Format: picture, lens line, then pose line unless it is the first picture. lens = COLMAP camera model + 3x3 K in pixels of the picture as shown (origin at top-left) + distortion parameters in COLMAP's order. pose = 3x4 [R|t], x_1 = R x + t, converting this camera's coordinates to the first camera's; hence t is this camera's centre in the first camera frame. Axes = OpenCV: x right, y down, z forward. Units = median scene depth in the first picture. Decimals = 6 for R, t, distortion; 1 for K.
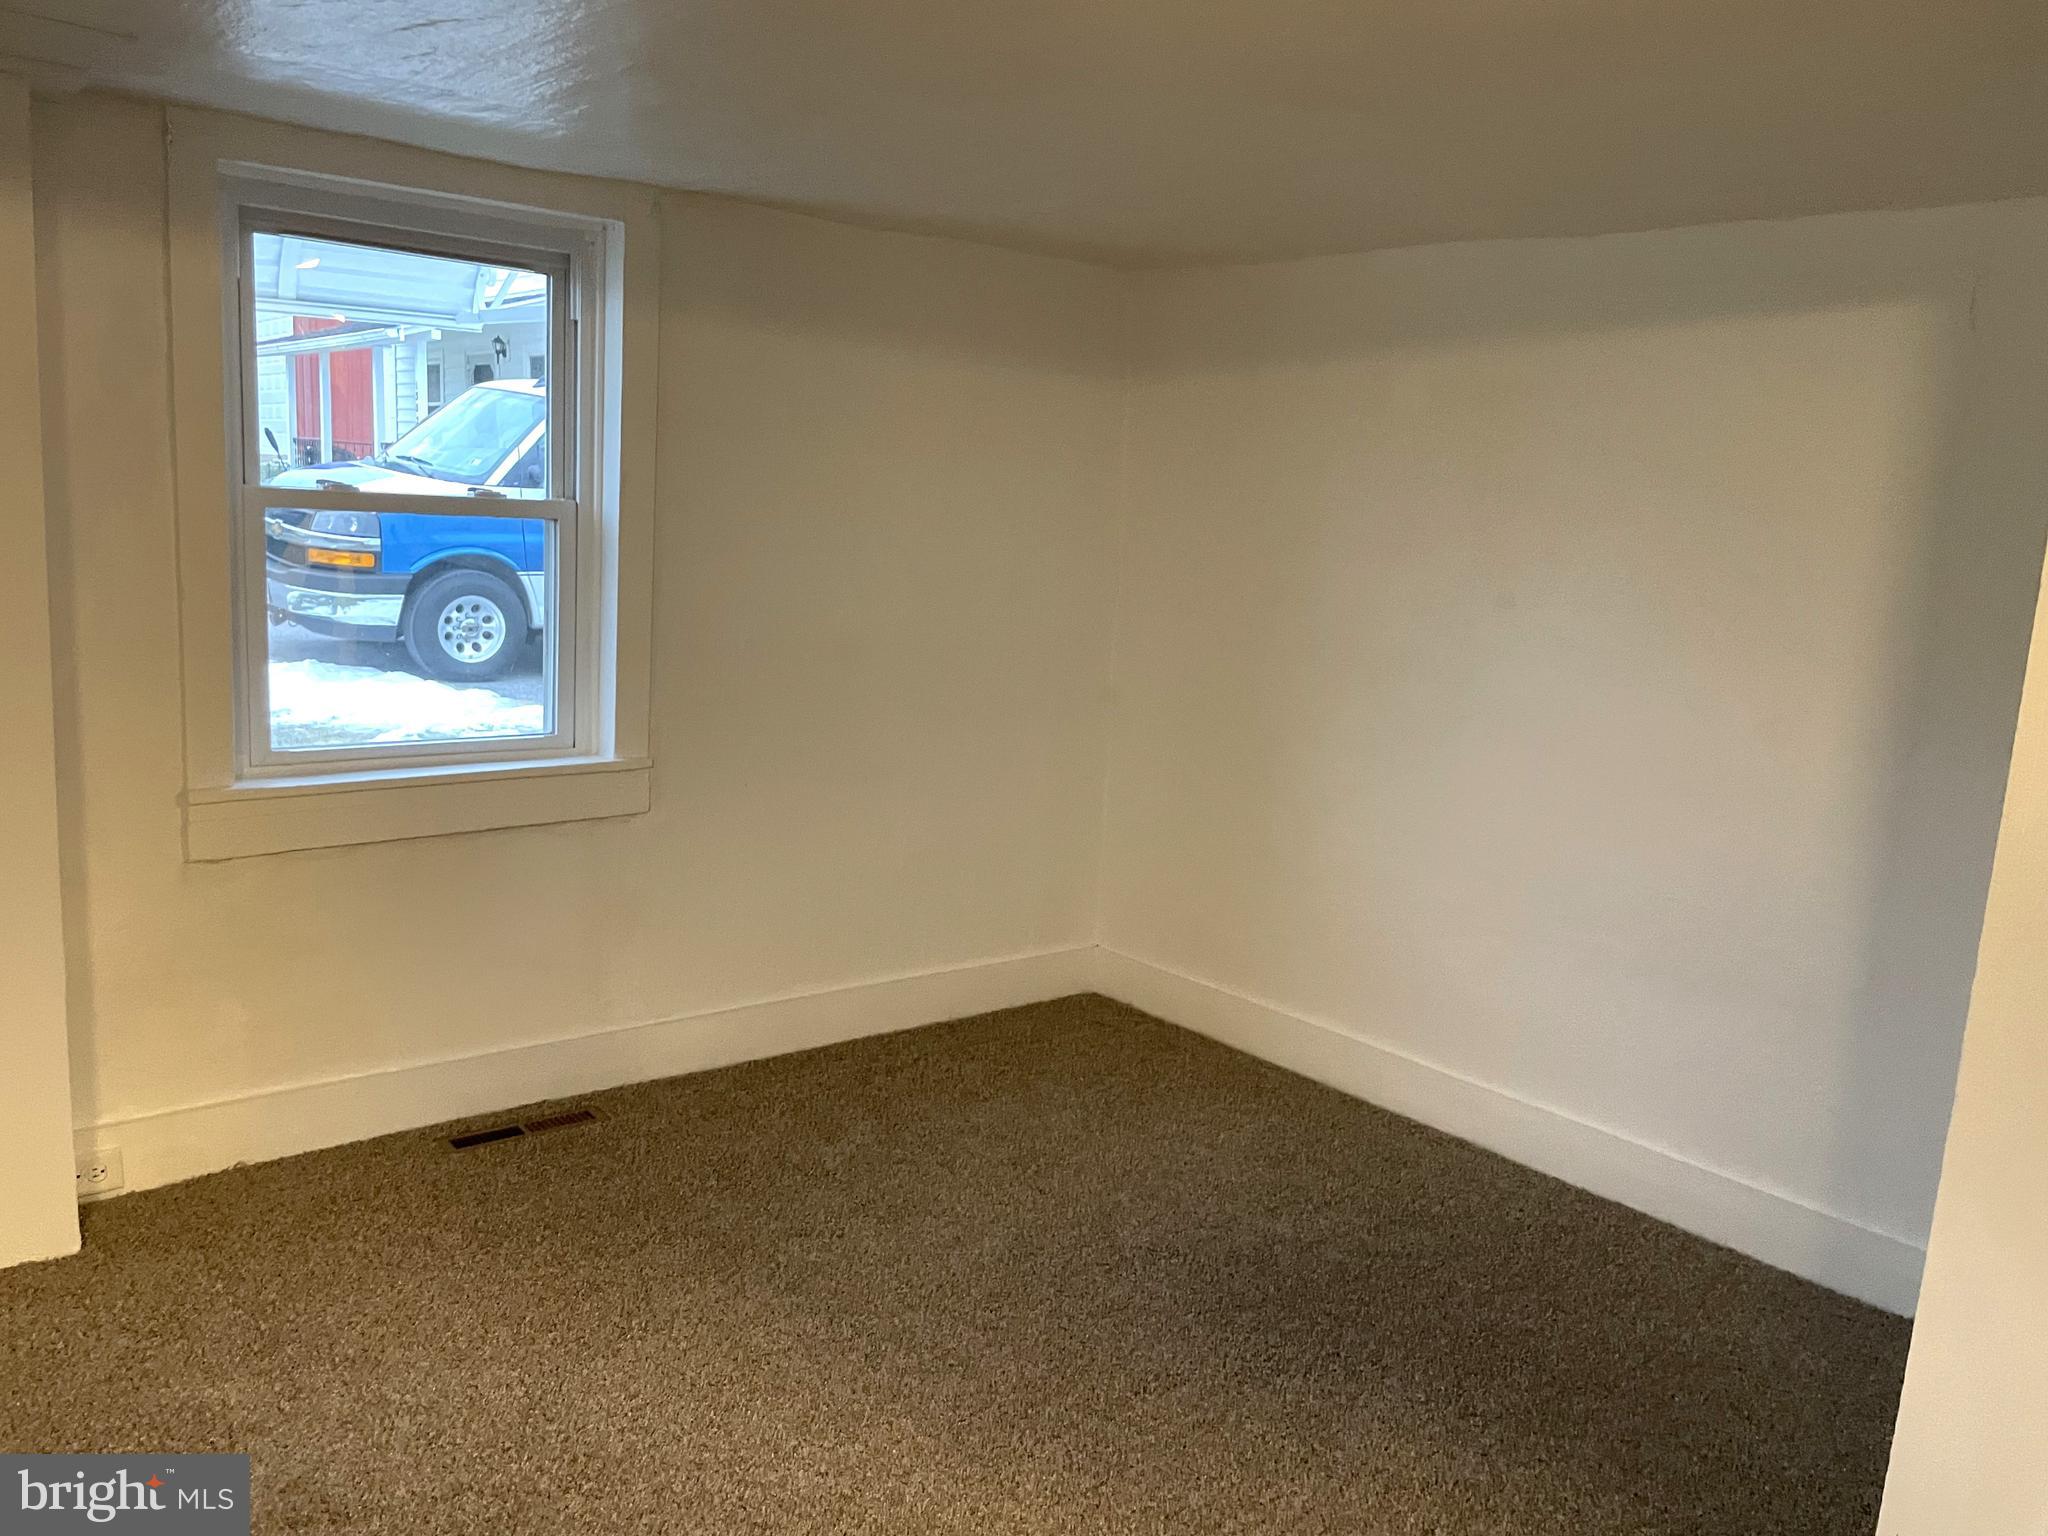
lens RADIAL K [[1563.8, 0, 1020.4], [0, 1563.8, 774.9], [0, 0, 1]] dist [0.006652, -0.026455]
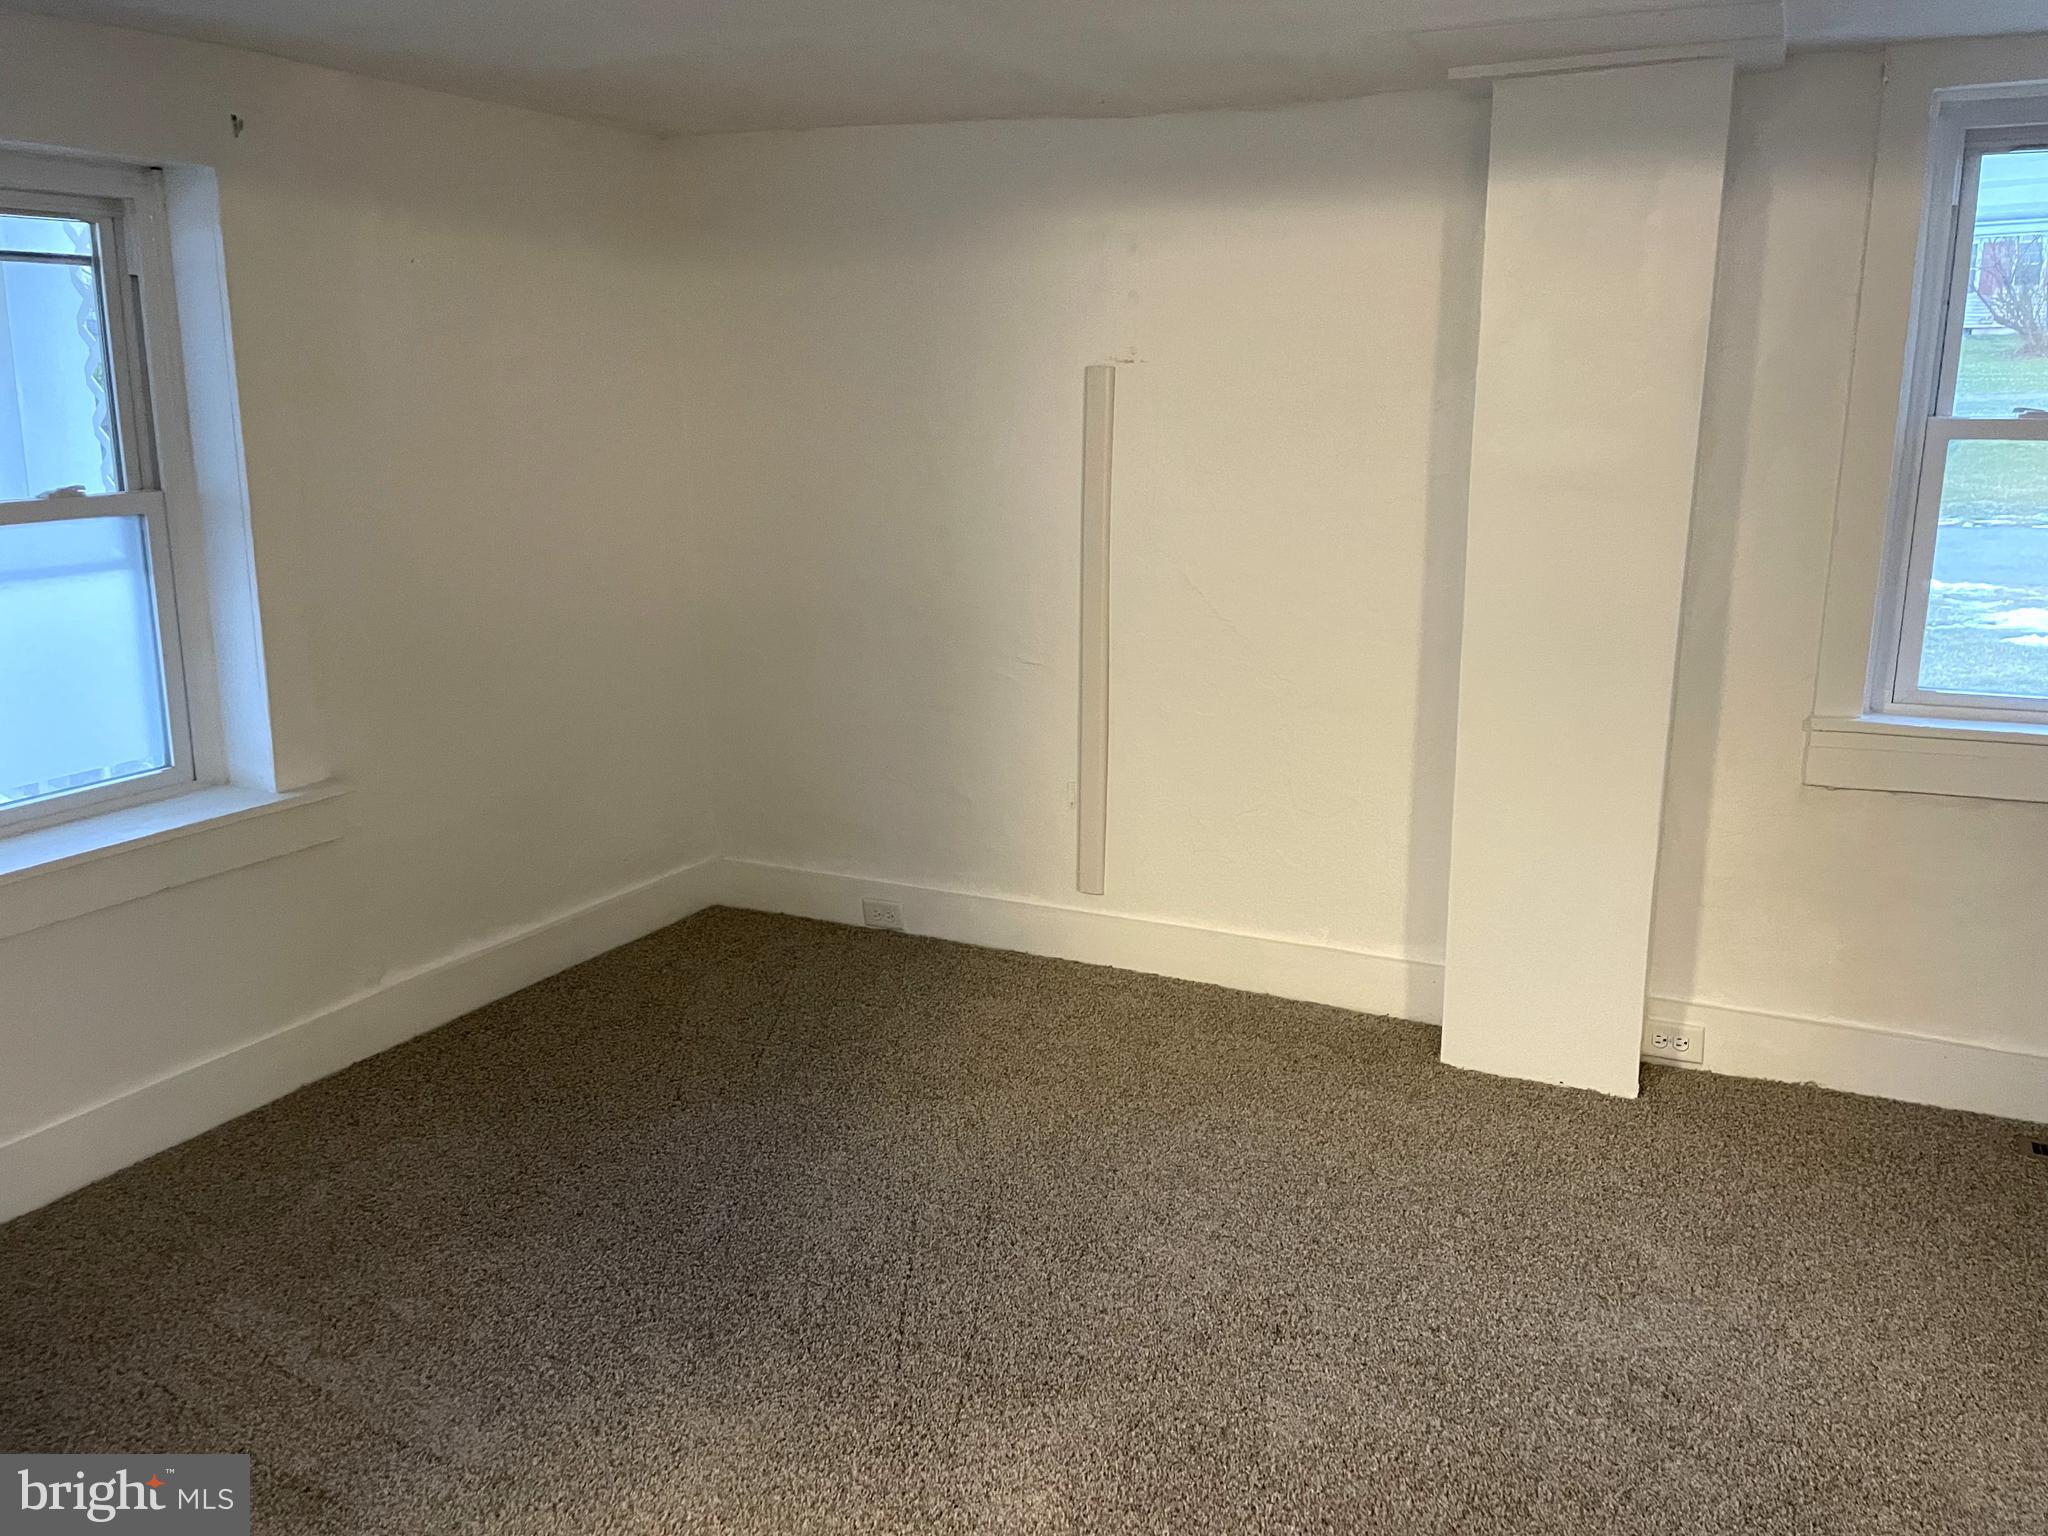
lens RADIAL K [[1563.8, 0, 1019.3], [0, 1563.8, 760.1], [0, 0, 1]] dist [0.006652, -0.026455]
pose [[0.383976, 0.150838, -0.910939, 0.217878], [-0.129491, 0.985613, 0.108620, -0.005599], [0.914218, 0.076250, 0.397984, 0.103554]]
